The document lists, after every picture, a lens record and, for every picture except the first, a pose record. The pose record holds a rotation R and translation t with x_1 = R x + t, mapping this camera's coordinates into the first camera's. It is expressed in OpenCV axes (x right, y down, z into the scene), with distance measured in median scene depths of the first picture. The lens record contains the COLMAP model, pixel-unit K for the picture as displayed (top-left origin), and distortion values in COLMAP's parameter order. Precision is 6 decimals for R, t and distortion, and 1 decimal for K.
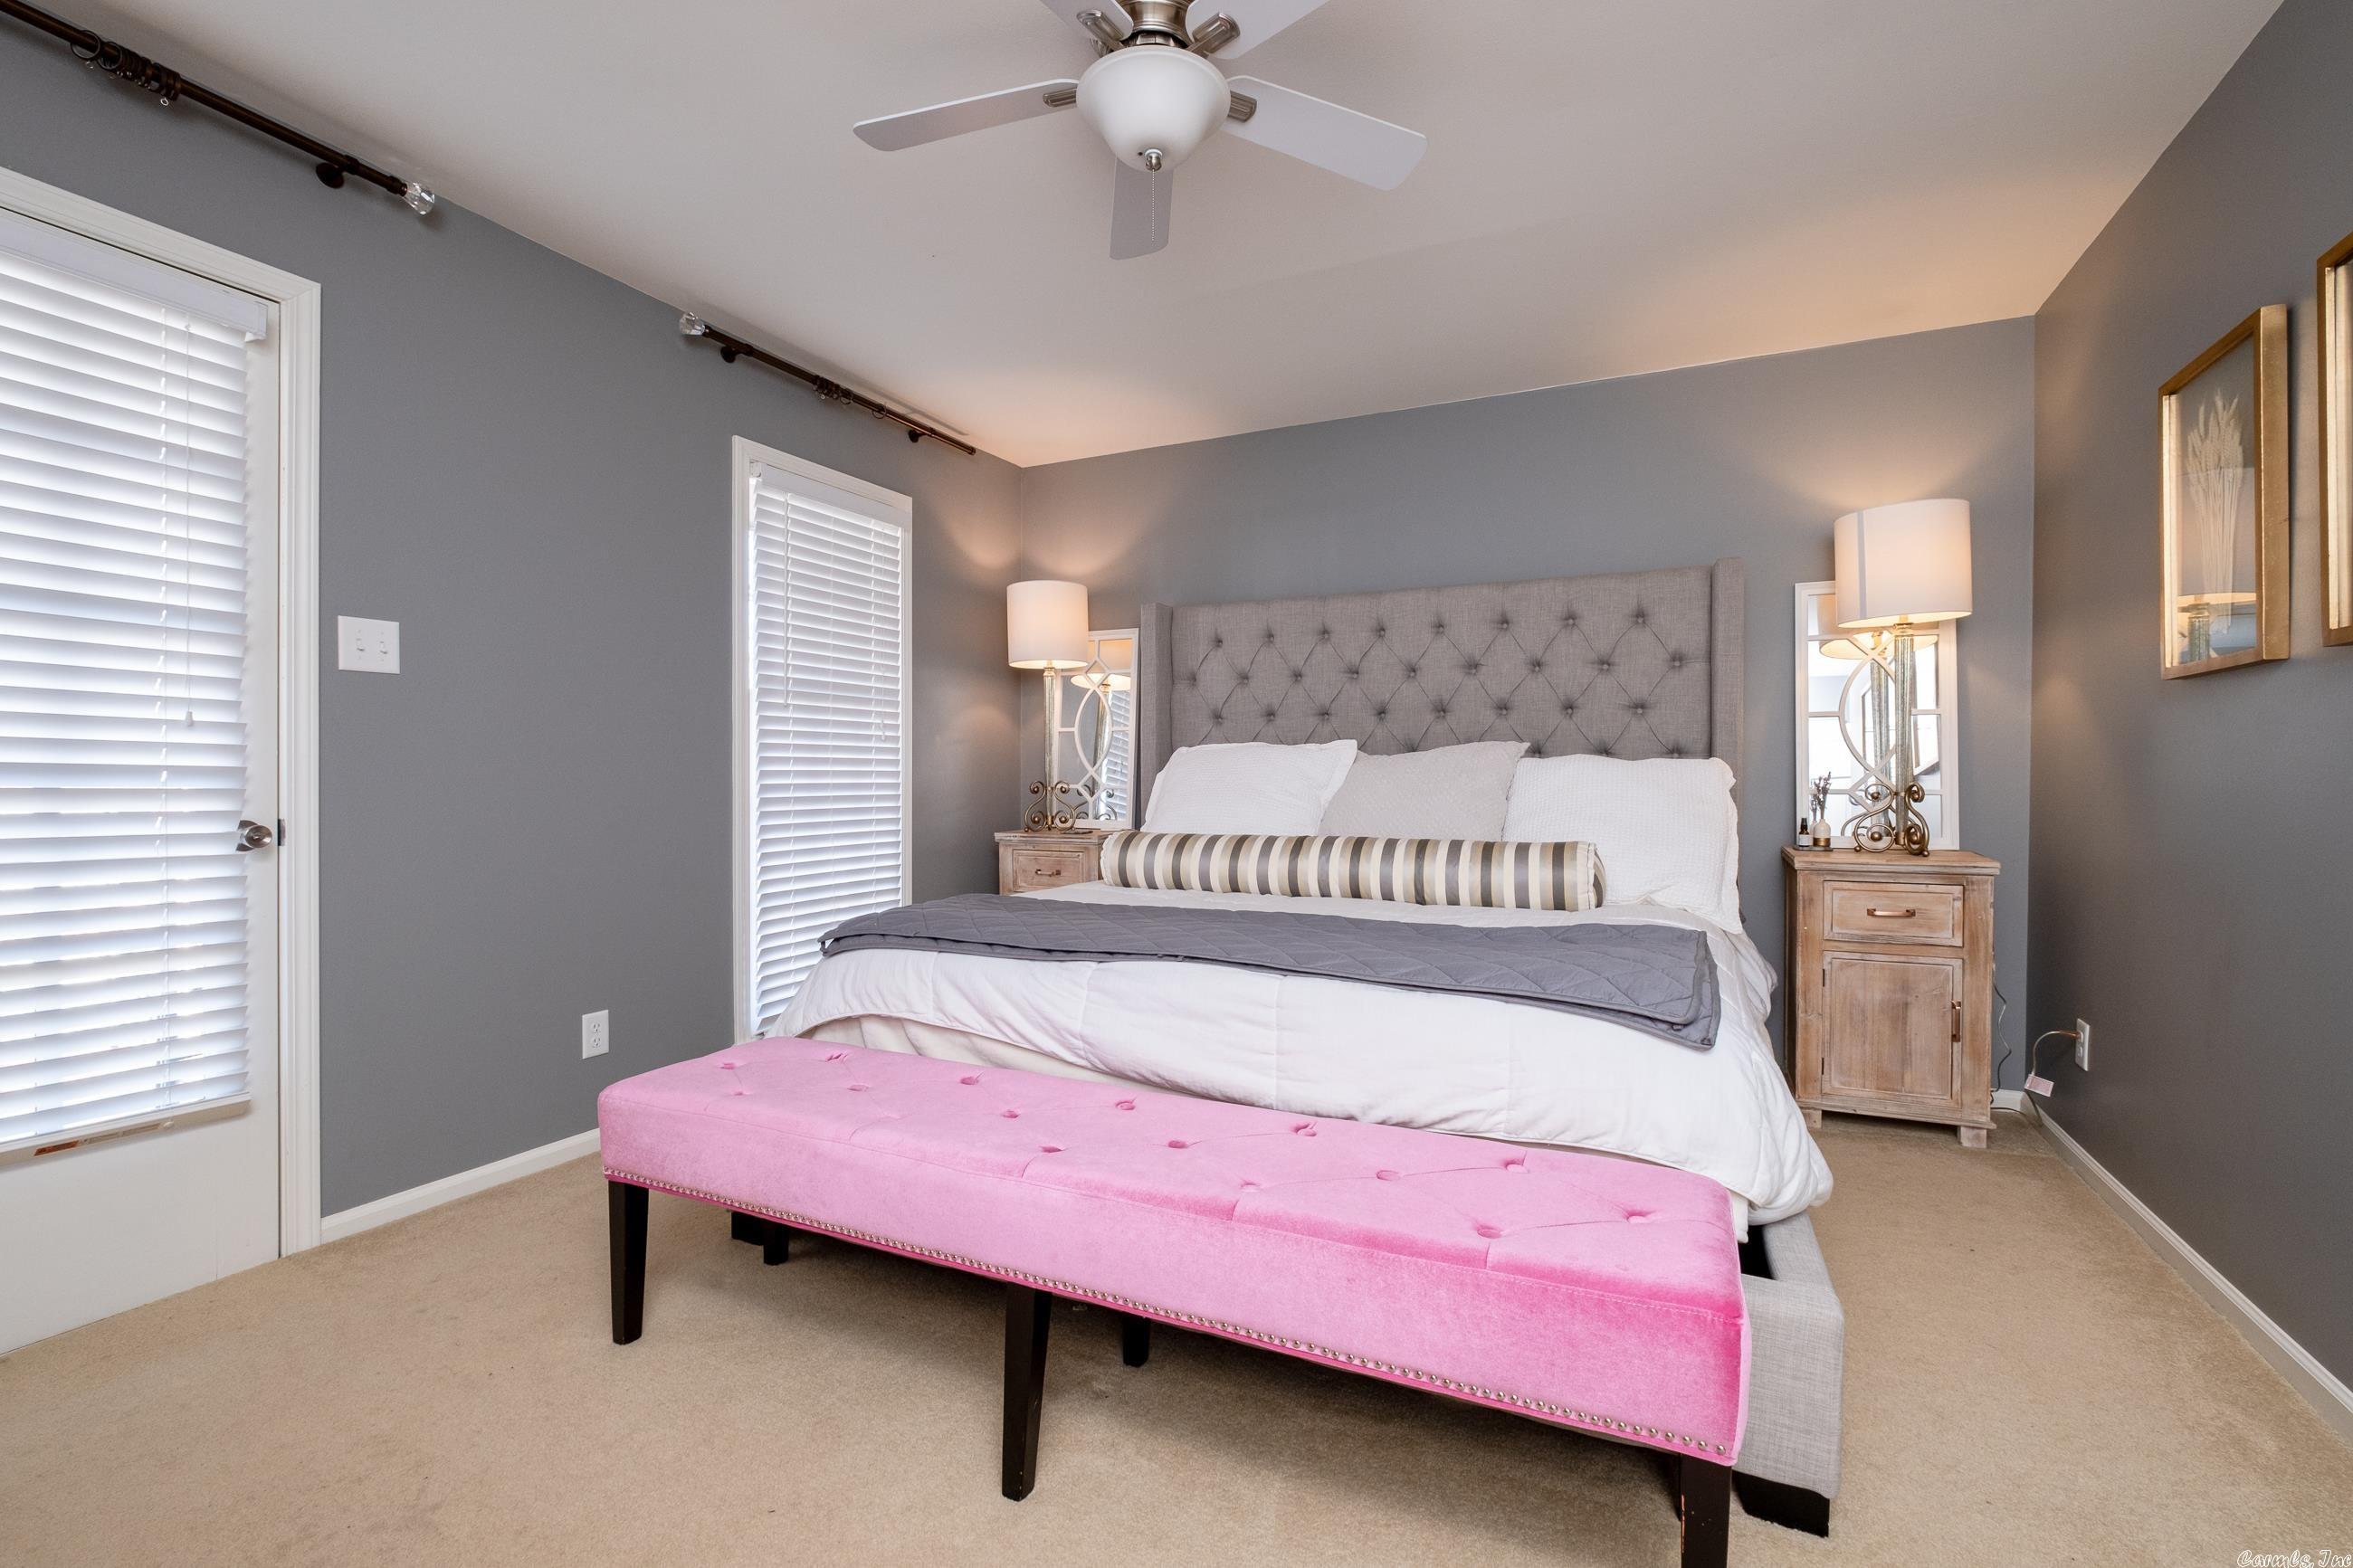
lens RADIAL K [[1025.6, 0, 1186.8], [0, 1025.6, 772.9], [0, 0, 1]] dist [-0.002392, -0.002414]
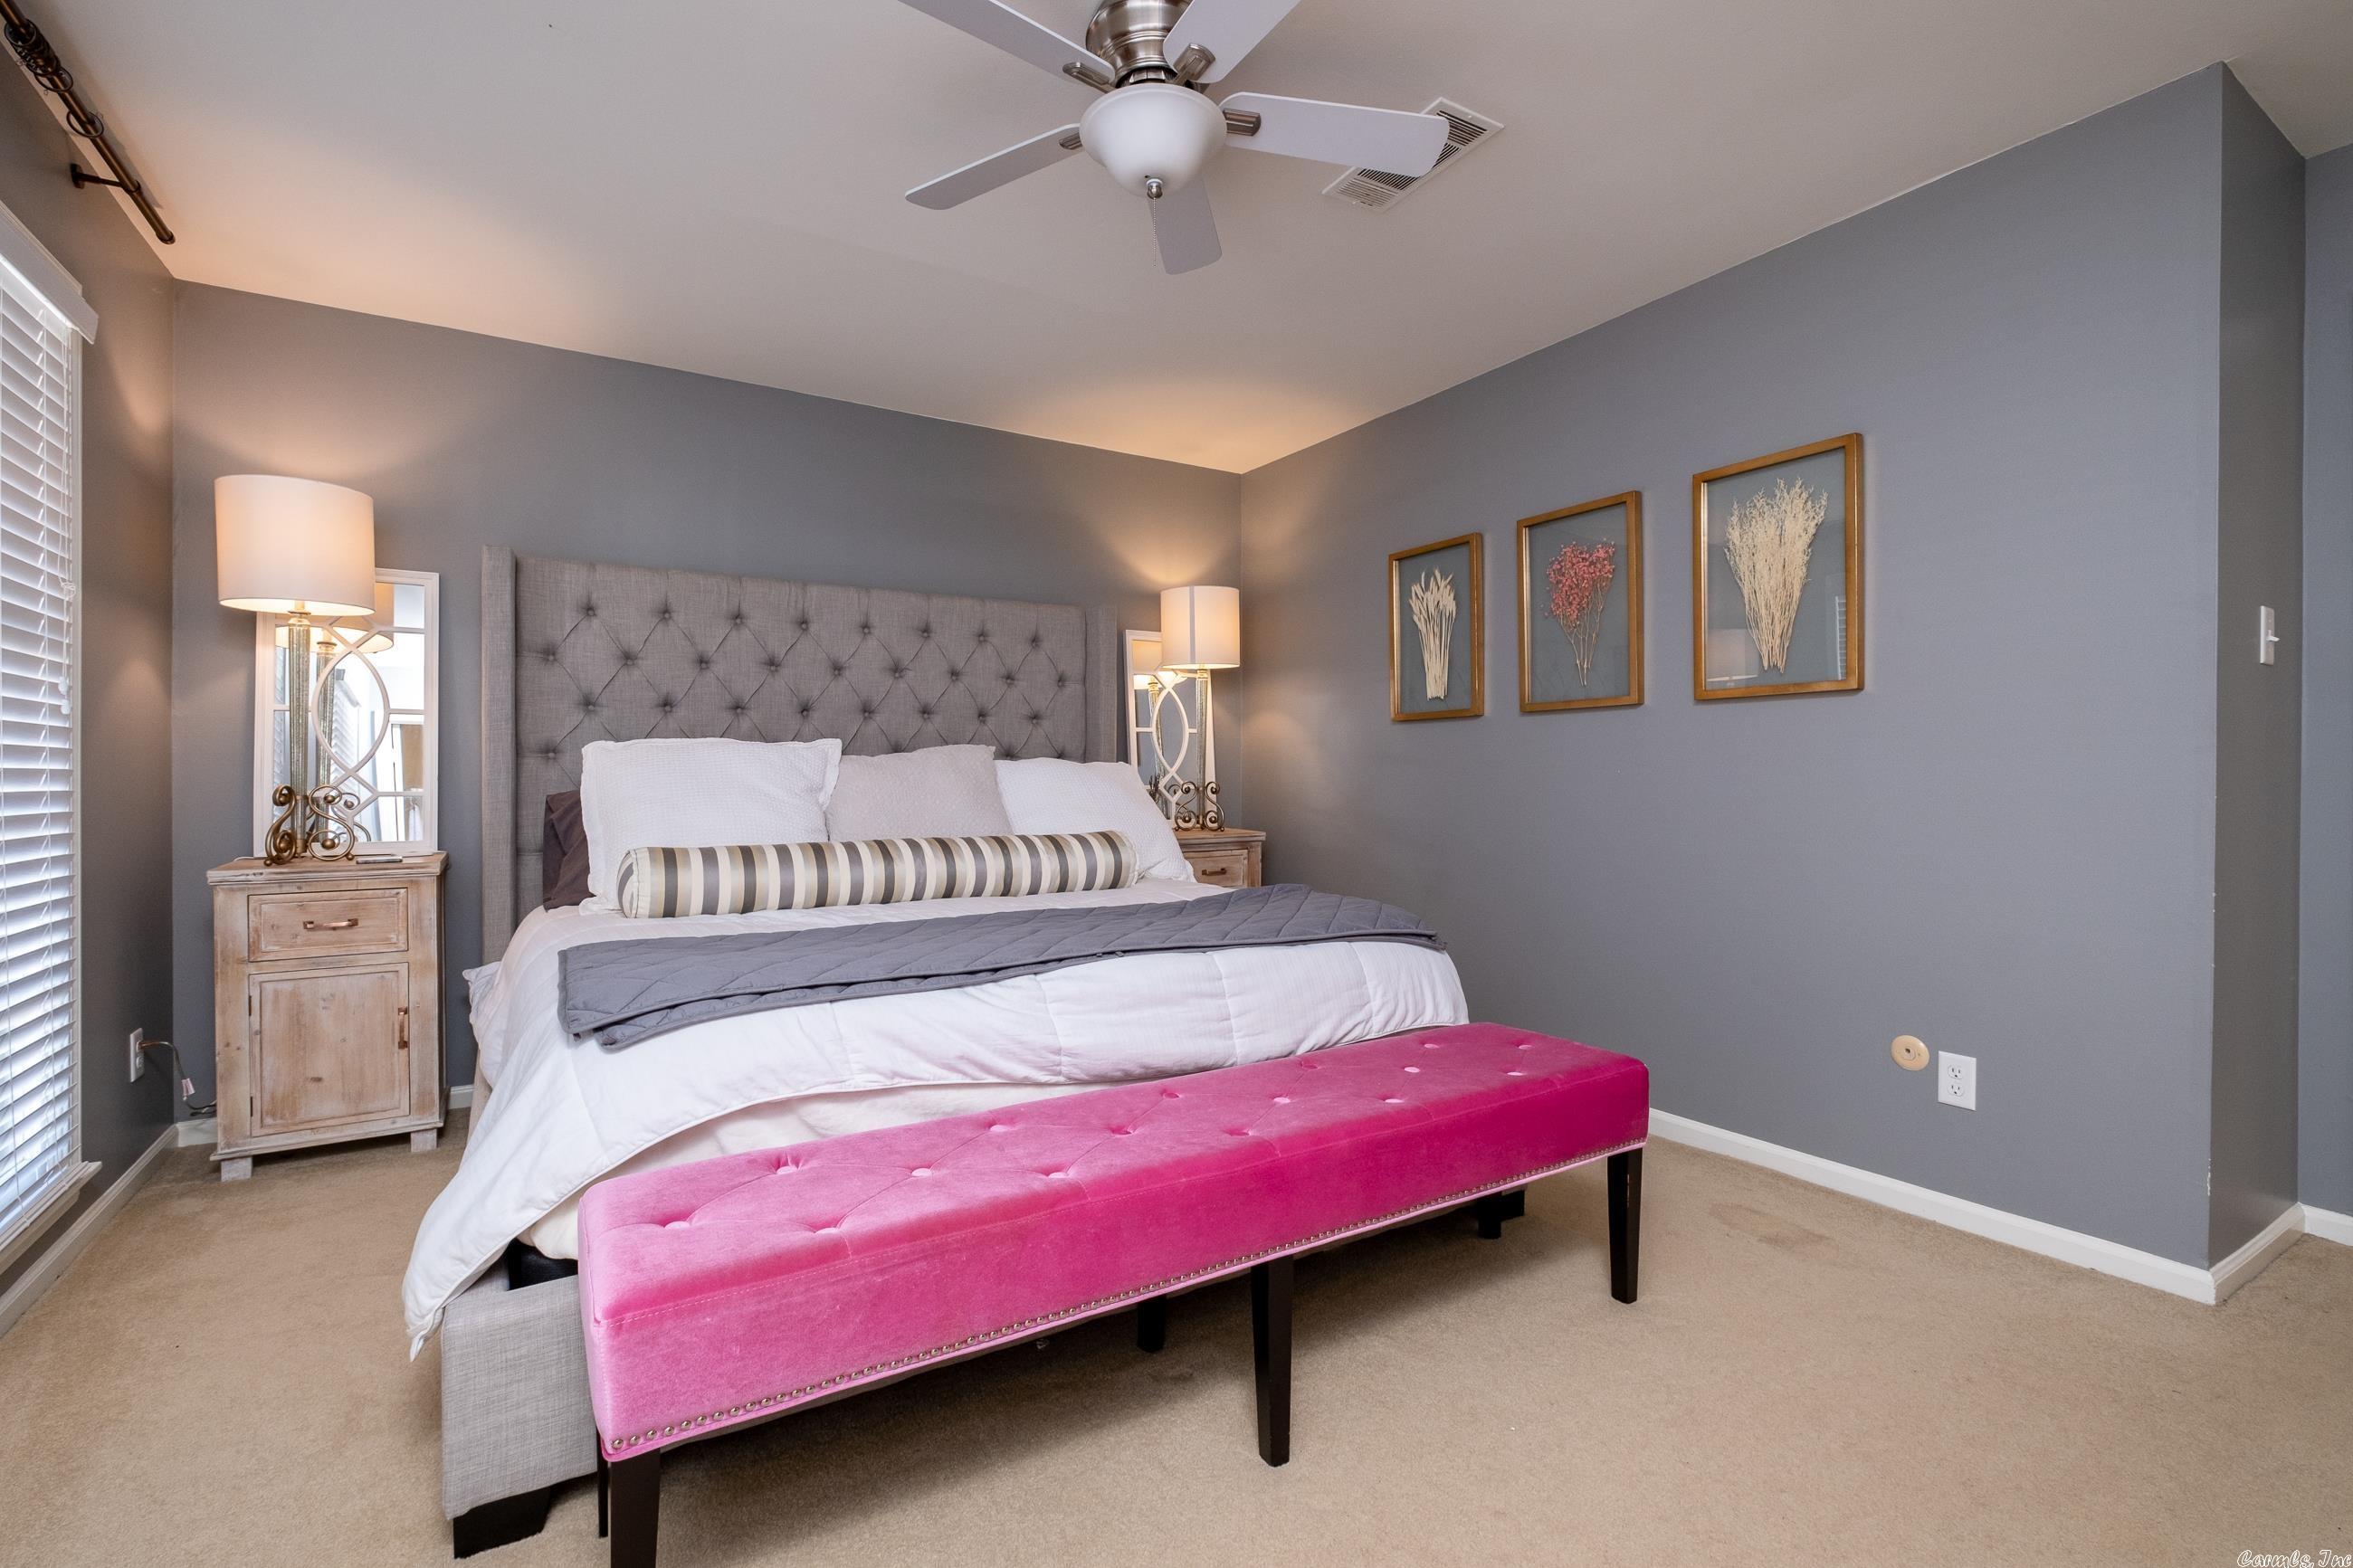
lens RADIAL K [[1025.6, 0, 1177.5], [0, 1025.6, 780.3], [0, 0, 1]] dist [-0.002392, -0.002414]
pose [[0.549608, -0.005143, 0.835407, -0.457692], [0.000167, 0.999982, 0.006047, 0.000485], [-0.835422, -0.003184, 0.549599, 0.214985]]
